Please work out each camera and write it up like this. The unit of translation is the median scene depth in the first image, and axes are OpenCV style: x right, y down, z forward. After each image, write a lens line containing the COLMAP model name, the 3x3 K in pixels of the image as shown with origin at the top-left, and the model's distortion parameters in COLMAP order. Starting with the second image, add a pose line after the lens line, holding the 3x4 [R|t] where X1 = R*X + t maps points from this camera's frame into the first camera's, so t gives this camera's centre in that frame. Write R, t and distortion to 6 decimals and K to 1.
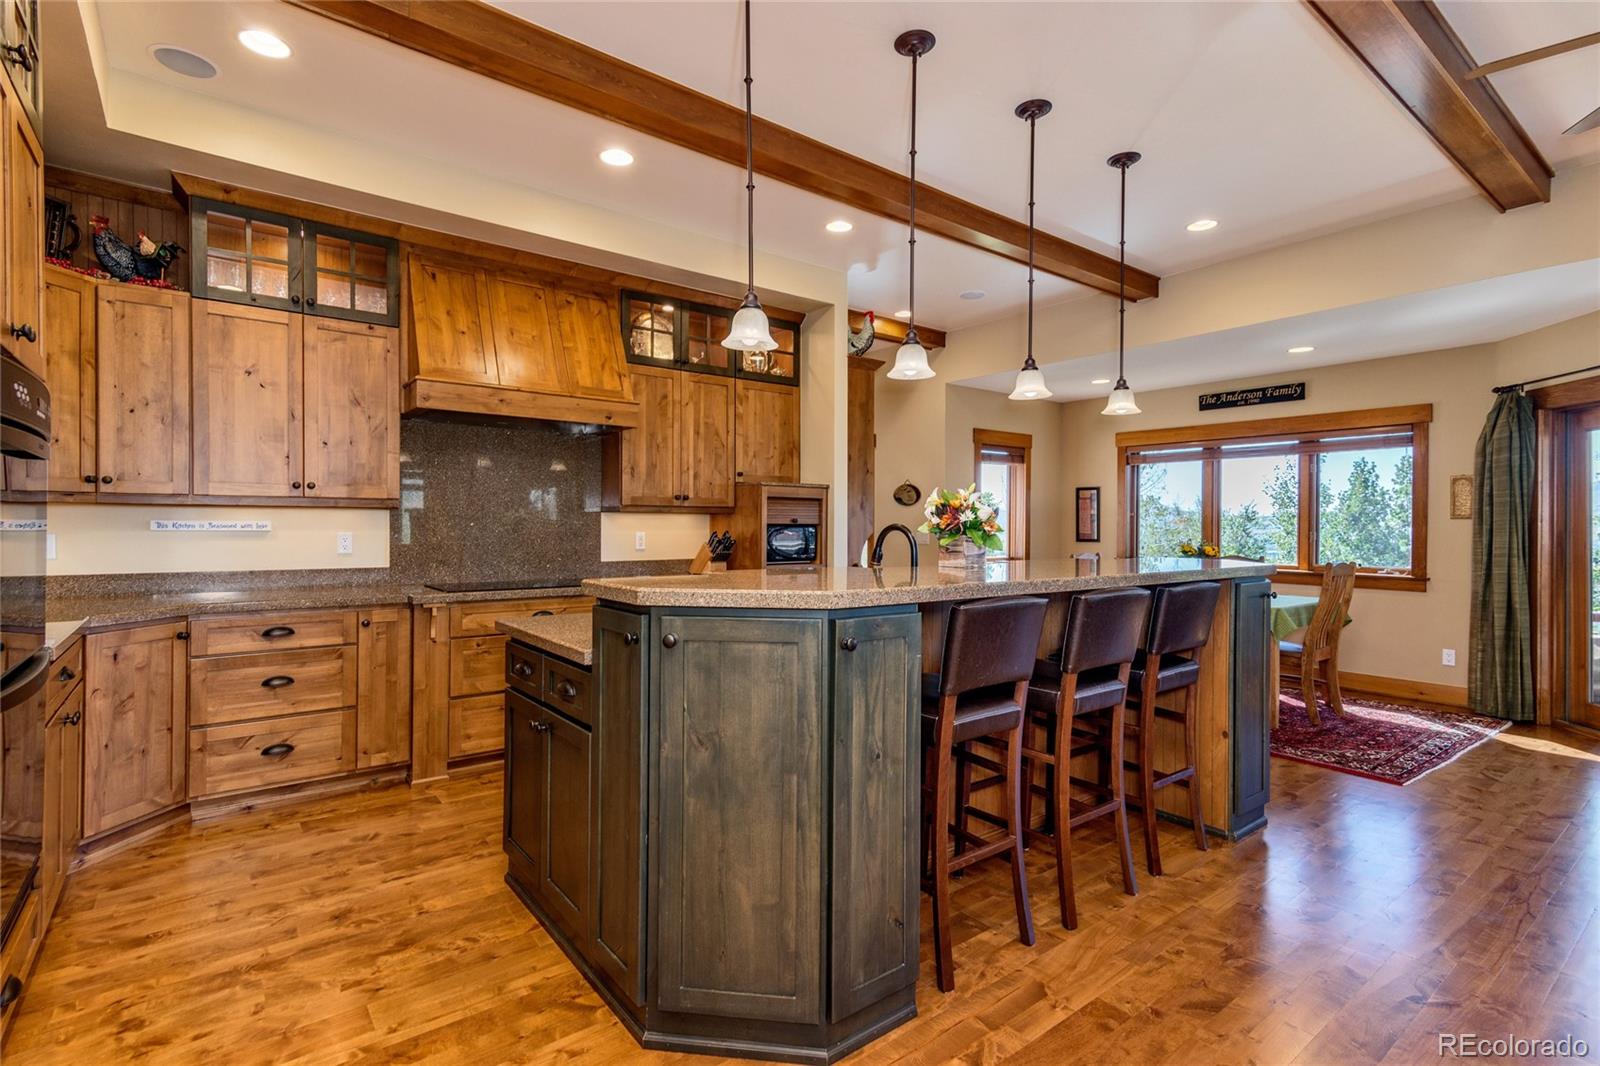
lens RADIAL K [[768.5, 0, 793.1], [0, 768.5, 529.4], [0, 0, 1]] dist [0.012246, 0.000051]
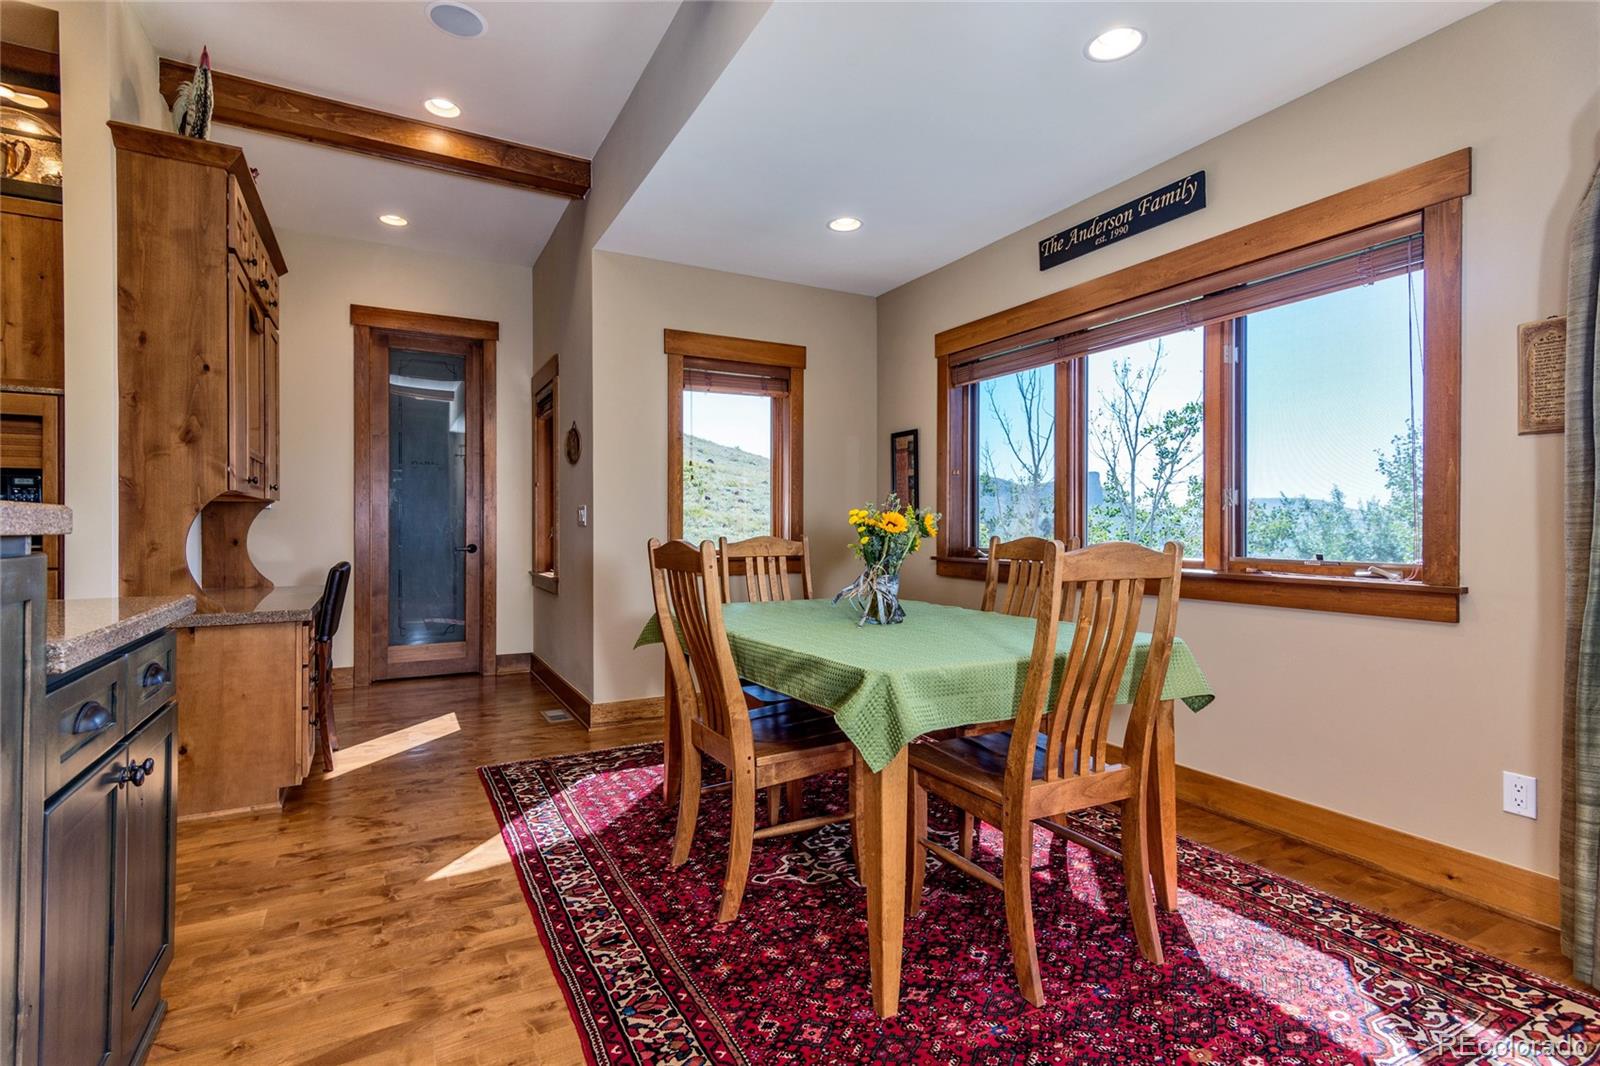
lens RADIAL K [[768.5, 0, 793.1], [0, 768.5, 529.4], [0, 0, 1]] dist [0.012246, 0.000051]
pose [[0.985108, -0.004701, -0.171873, 0.472547], [0.003448, 0.999965, -0.007586, 0.029856], [0.171902, 0.006881, 0.985090, 0.471438]]
